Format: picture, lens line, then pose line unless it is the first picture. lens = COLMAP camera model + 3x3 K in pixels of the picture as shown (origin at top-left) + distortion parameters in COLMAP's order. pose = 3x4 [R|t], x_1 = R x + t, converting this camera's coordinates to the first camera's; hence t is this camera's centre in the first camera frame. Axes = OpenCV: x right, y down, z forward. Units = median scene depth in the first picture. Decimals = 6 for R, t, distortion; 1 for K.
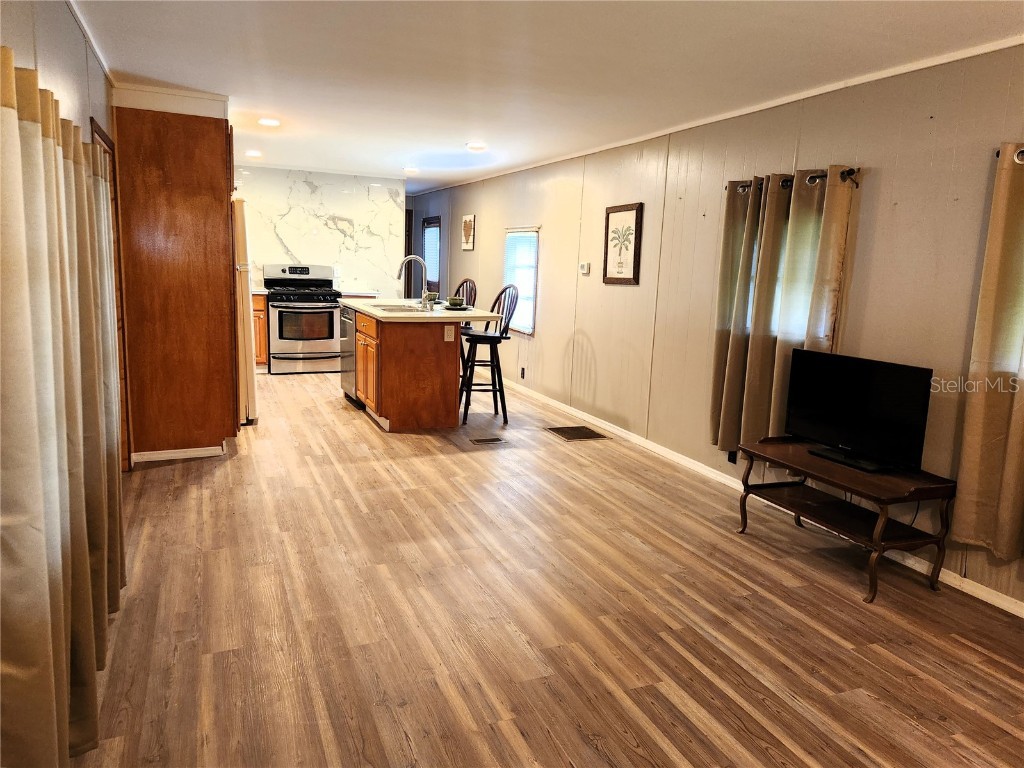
lens RADIAL K [[714.5, 0, 513.0], [0, 714.5, 380.3], [0, 0, 1]] dist [0.032951, -0.015747]
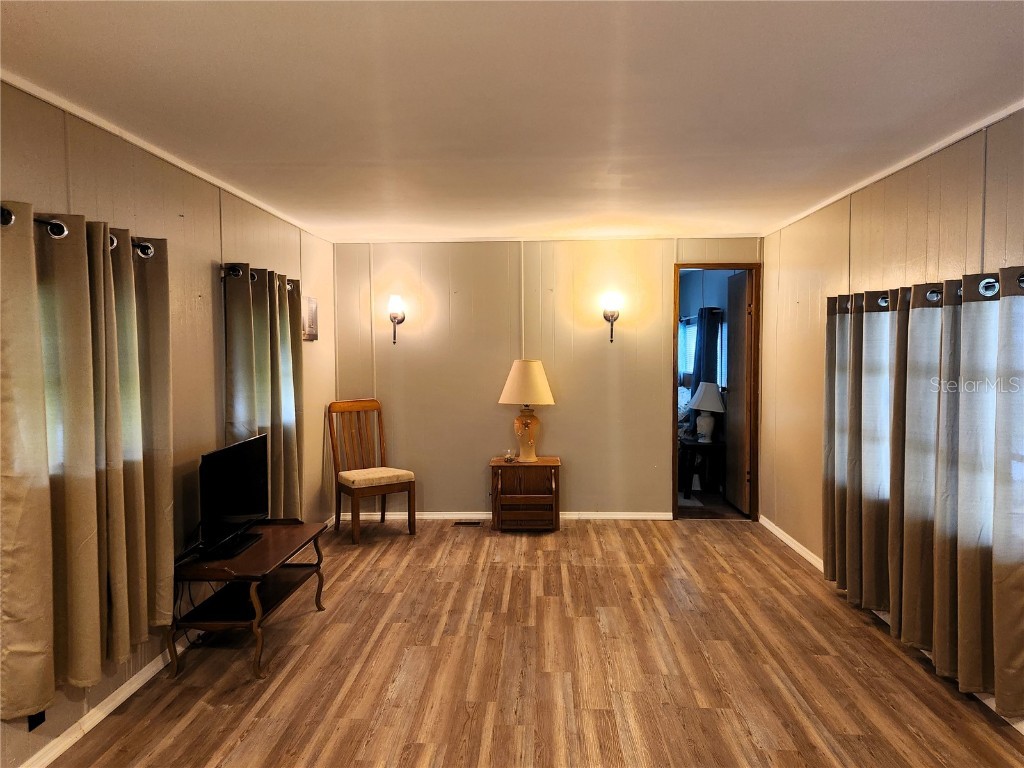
lens RADIAL K [[714.5, 0, 510.6], [0, 714.5, 389.6], [0, 0, 1]] dist [0.032951, -0.015747]
pose [[-0.903350, -0.054534, 0.425423, -0.354751], [0.044405, 0.974662, 0.219230, -0.359173], [-0.426600, 0.216932, -0.878039, 1.965954]]
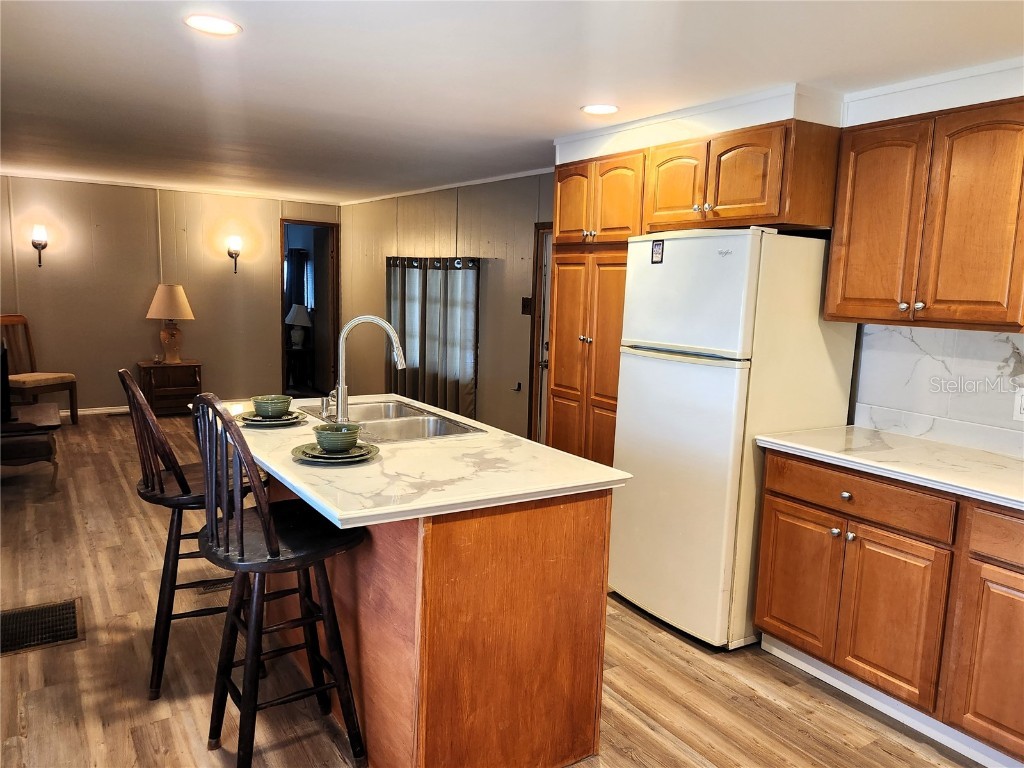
lens RADIAL K [[714.5, 0, 516.3], [0, 714.5, 382.4], [0, 0, 1]] dist [0.032951, -0.015747]
pose [[-0.980566, -0.044250, -0.191136, -0.293048], [-0.100208, 0.950528, 0.294033, -0.554085], [0.168669, 0.307472, -0.936489, 2.923170]]
